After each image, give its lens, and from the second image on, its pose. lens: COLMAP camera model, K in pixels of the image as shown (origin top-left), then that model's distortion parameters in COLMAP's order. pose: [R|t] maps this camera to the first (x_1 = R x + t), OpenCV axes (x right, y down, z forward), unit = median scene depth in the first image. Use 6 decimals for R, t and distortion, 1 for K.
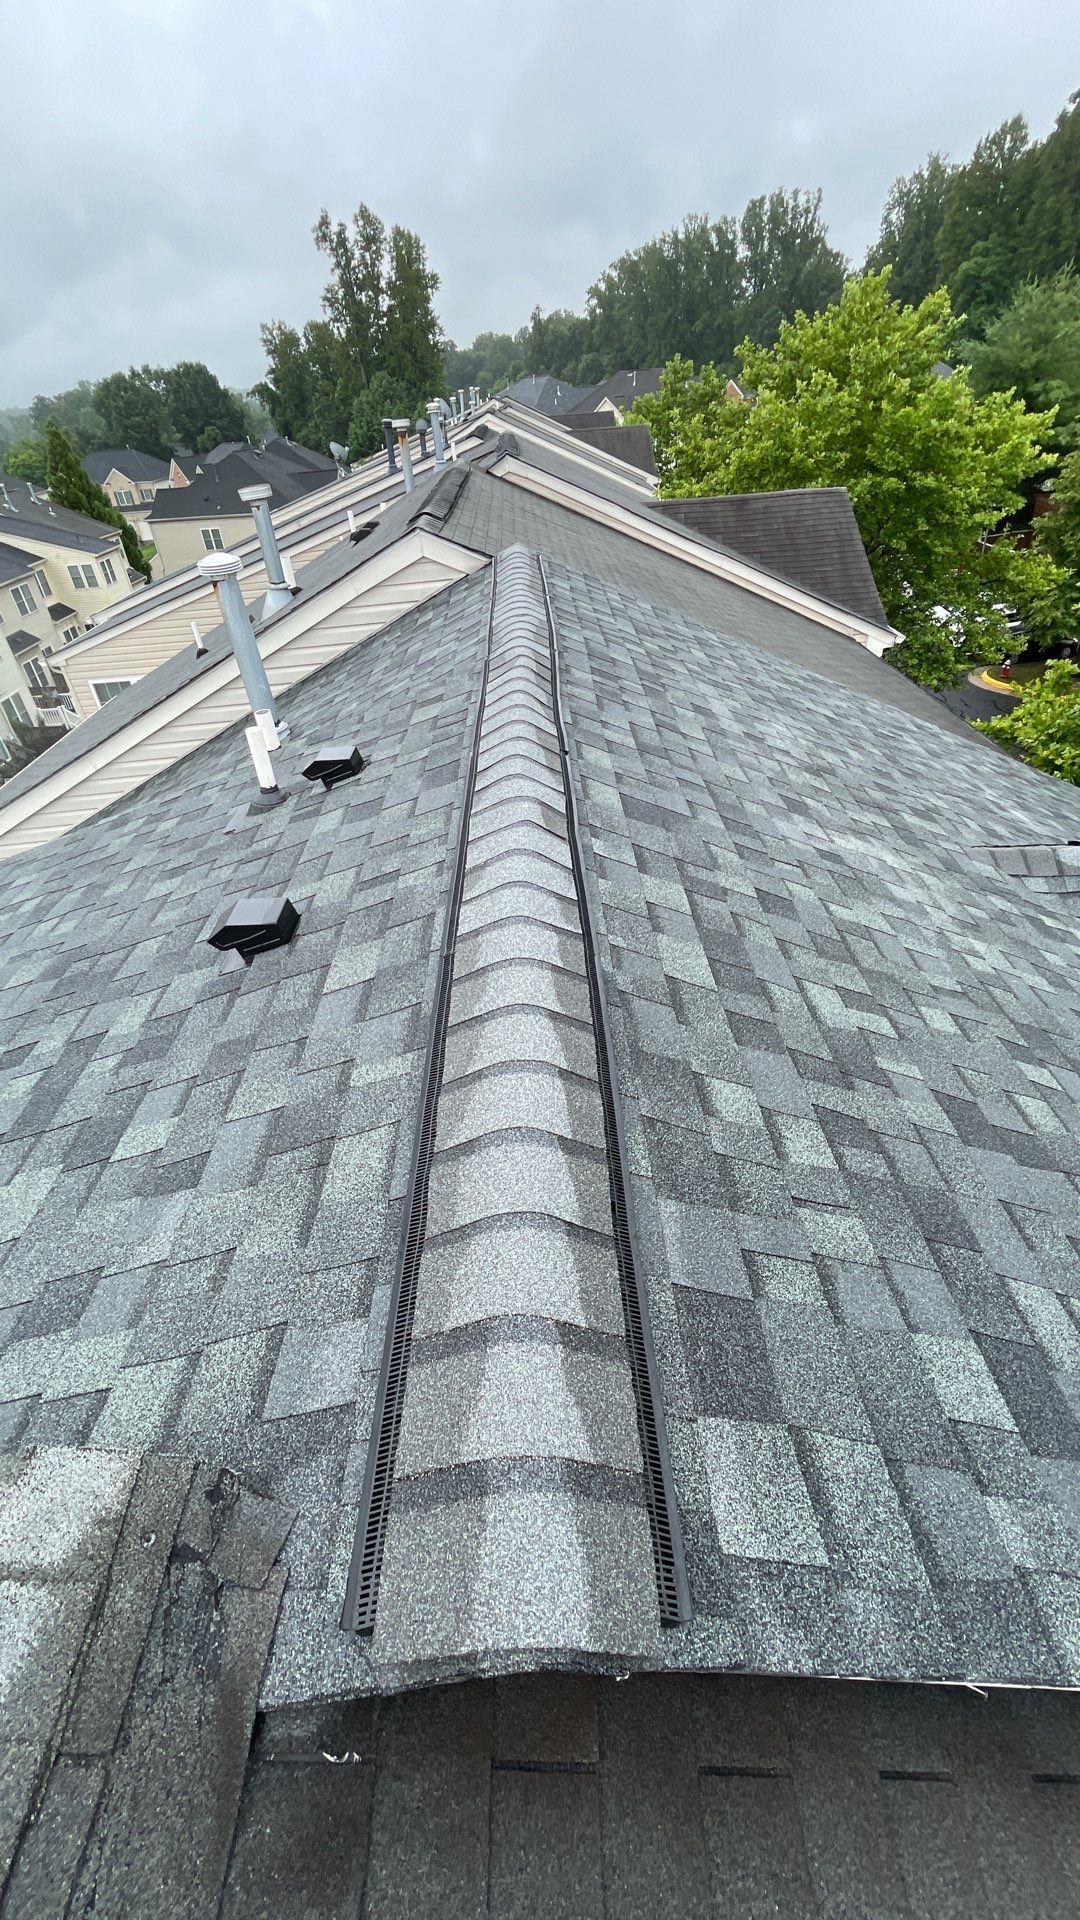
lens RADIAL K [[782.5, 0, 540.0], [0, 782.5, 960.0], [0, 0, 1]] dist [-0.002176, -0.000363]
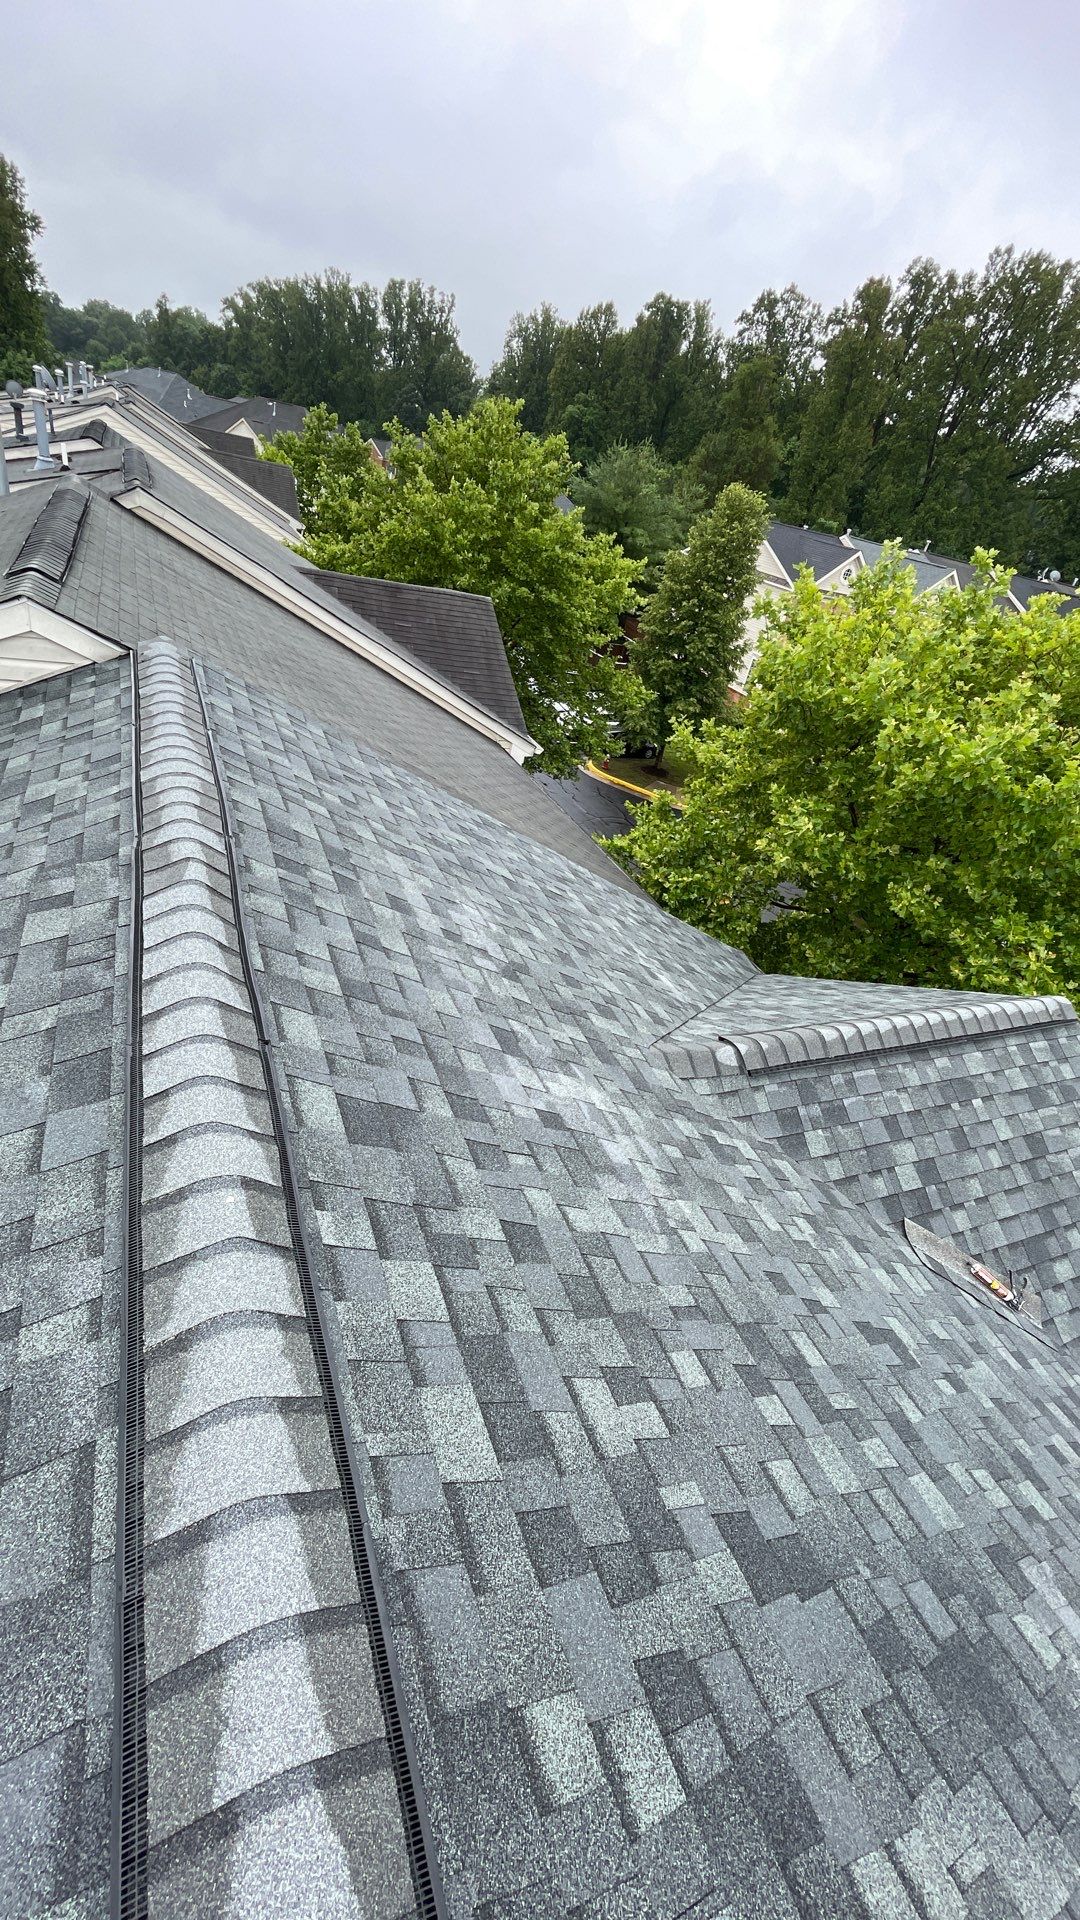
lens RADIAL K [[782.5, 0, 540.0], [0, 782.5, 960.0], [0, 0, 1]] dist [-0.002176, -0.000363]
pose [[0.895124, 0.020197, 0.445359, -0.008964], [-0.000068, 0.998979, -0.045168, -0.038956], [-0.445816, 0.040400, 0.894212, 0.021491]]
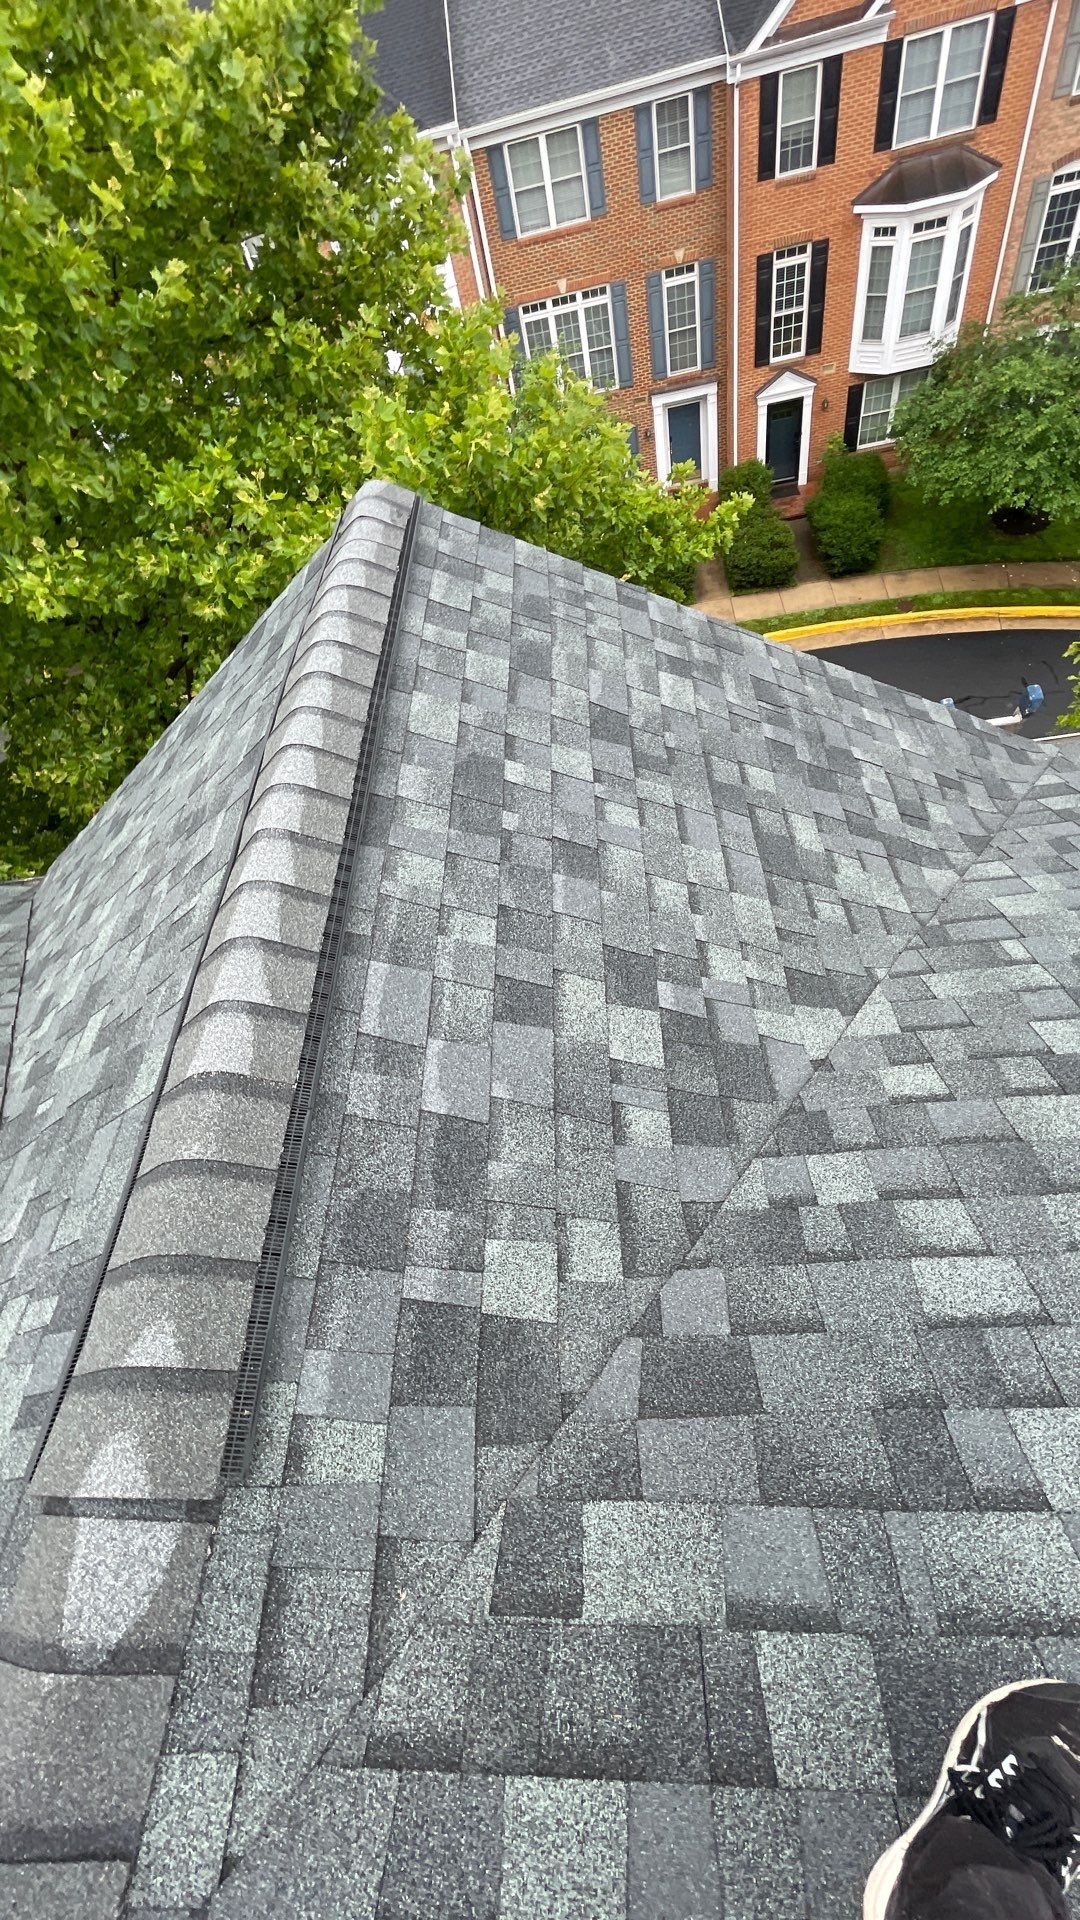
lens RADIAL K [[782.5, 0, 540.0], [0, 782.5, 960.0], [0, 0, 1]] dist [-0.002176, -0.000363]
pose [[0.048541, -0.765610, 0.641471, 0.120779], [0.737335, 0.460698, 0.494059, -0.044897], [-0.673781, 0.448997, 0.586874, 0.117194]]
